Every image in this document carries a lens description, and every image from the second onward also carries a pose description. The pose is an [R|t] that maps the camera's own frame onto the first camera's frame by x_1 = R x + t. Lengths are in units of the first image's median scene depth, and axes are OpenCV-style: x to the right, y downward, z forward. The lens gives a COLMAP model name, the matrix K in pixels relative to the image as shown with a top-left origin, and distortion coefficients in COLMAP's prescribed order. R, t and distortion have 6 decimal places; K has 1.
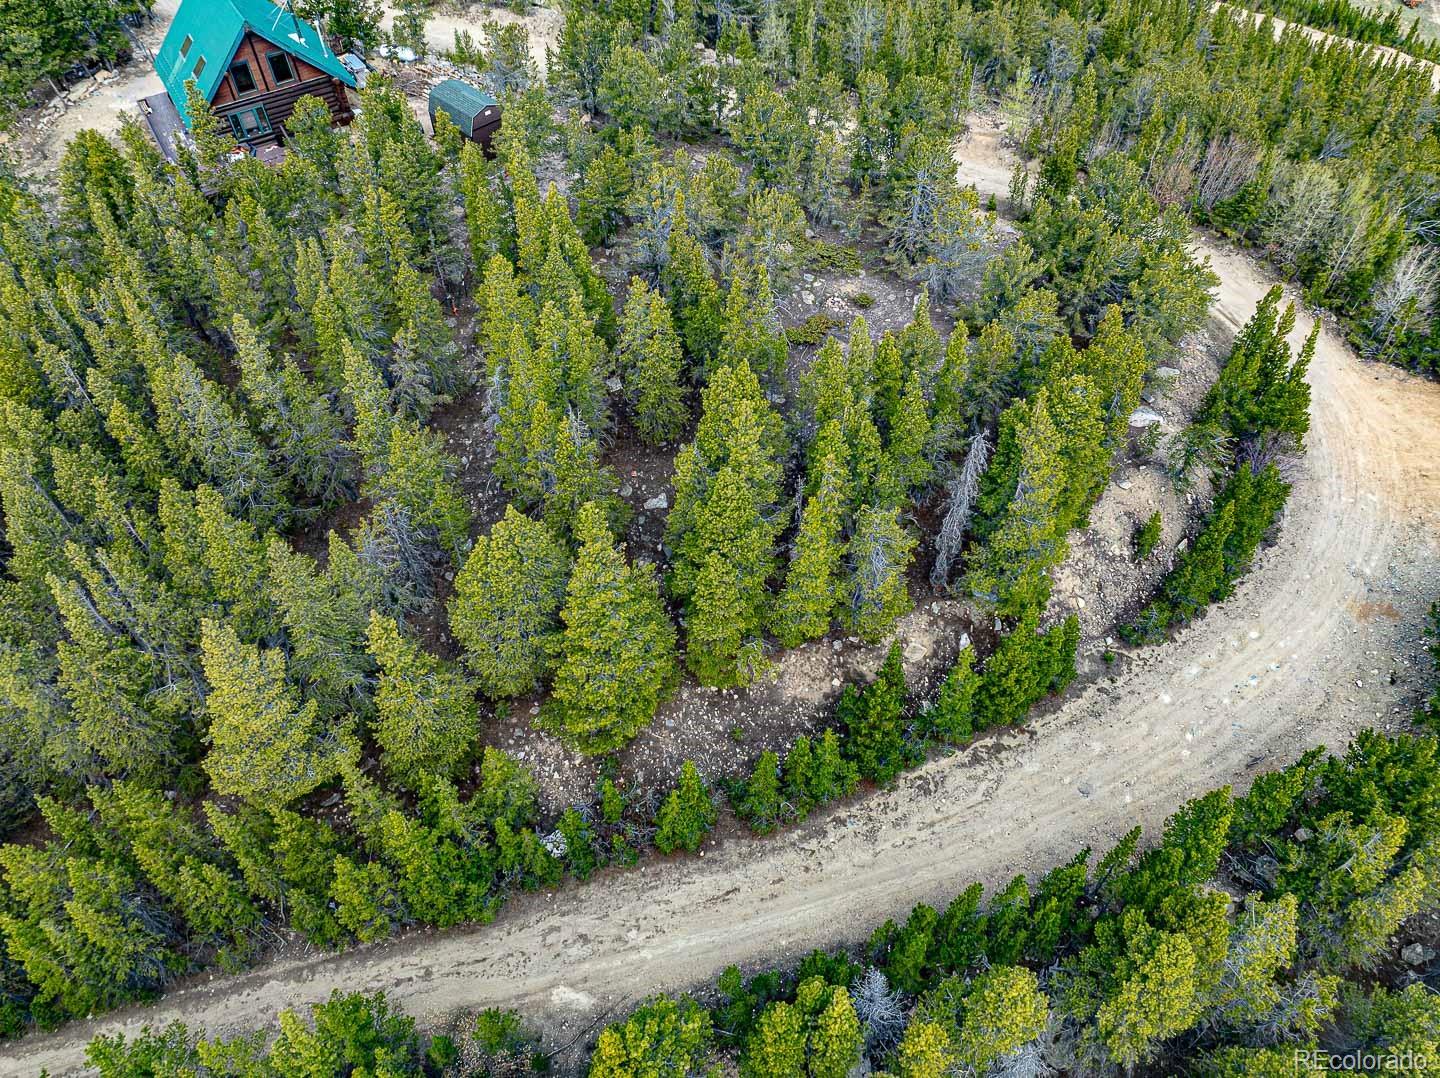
lens RADIAL K [[1012.5, 0, 720.2], [0, 1012.5, 544.5], [0, 0, 1]] dist [-0.046889, 0.016279]
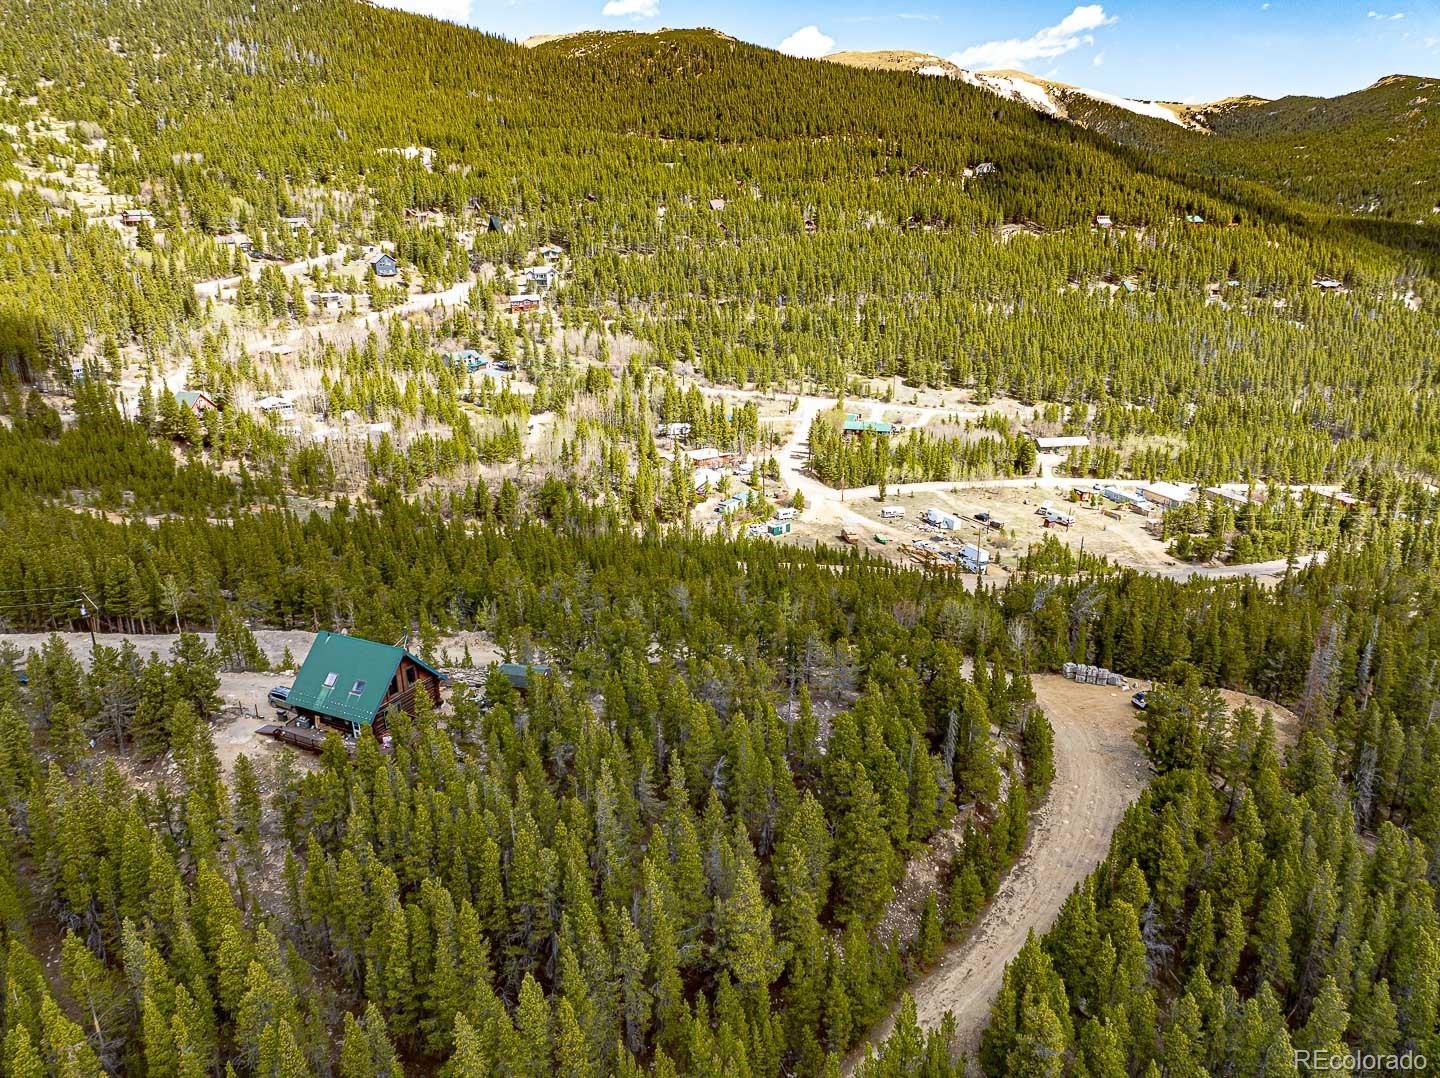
lens RADIAL K [[1012.5, 0, 719.8], [0, 1012.5, 543.8], [0, 0, 1]] dist [-0.046889, 0.016279]
pose [[0.855836, -0.162948, 0.490910, -0.998017], [0.403040, 0.804941, -0.435463, 0.291154], [-0.324196, 0.570542, 0.754572, -0.573130]]
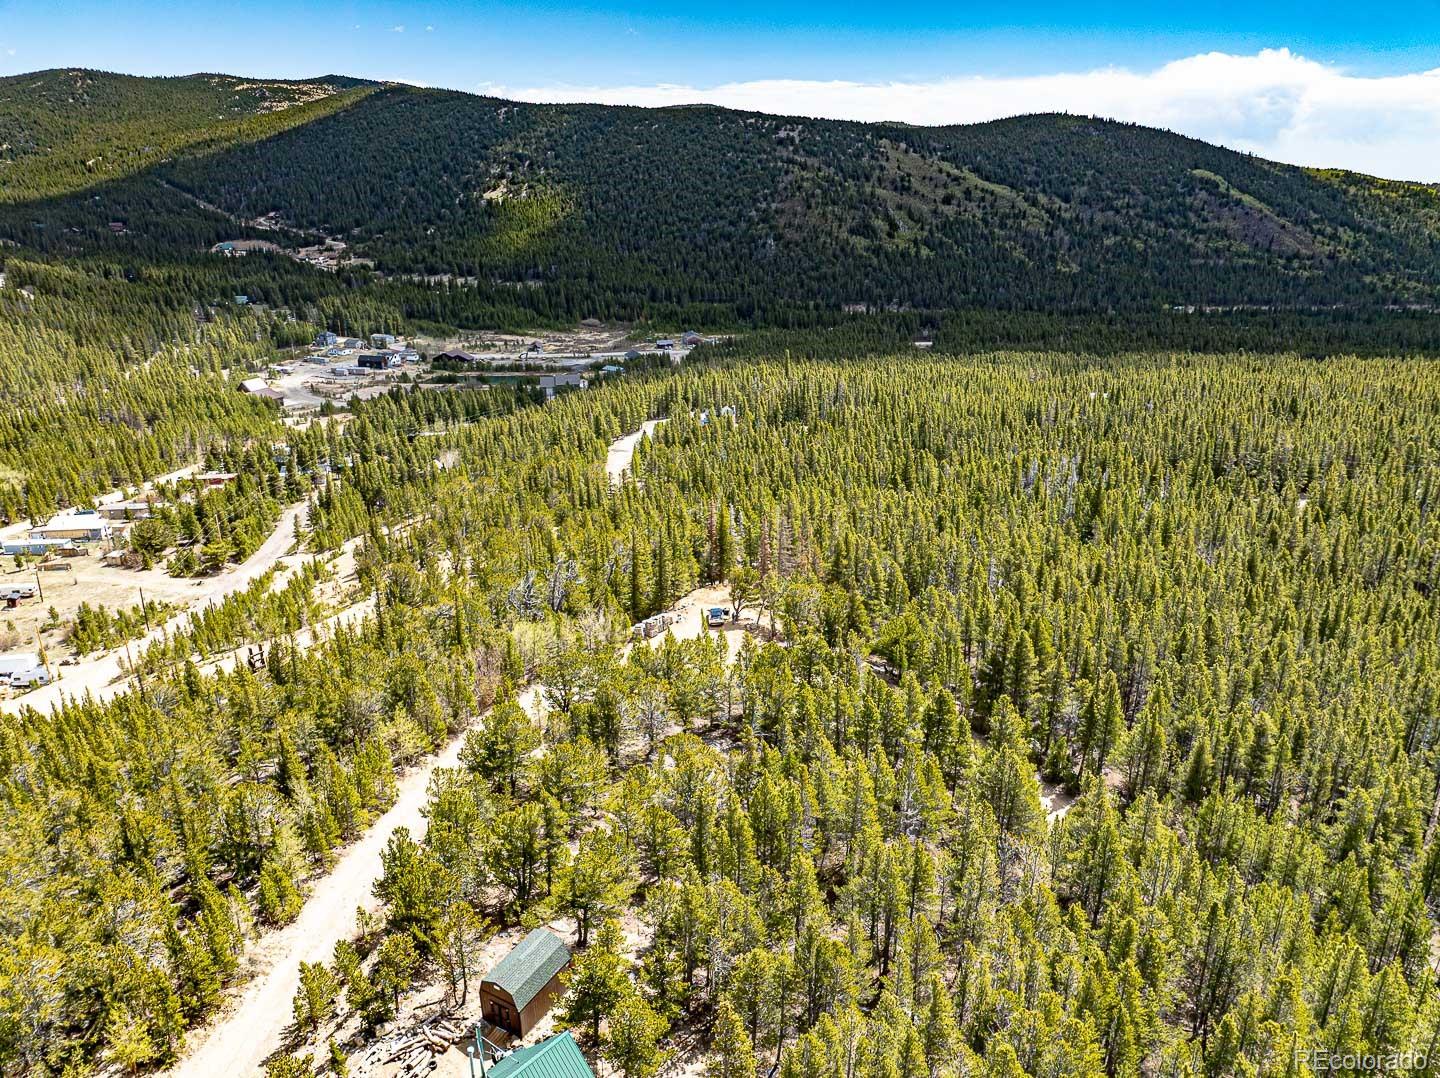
lens RADIAL K [[1012.5, 0, 724.0], [0, 1012.5, 538.6], [0, 0, 1]] dist [-0.046889, 0.016279]
pose [[-0.286716, -0.311071, 0.906106, -1.398012], [0.752566, 0.512140, 0.413952, -1.207156], [-0.592822, 0.800592, 0.087263, 0.656085]]
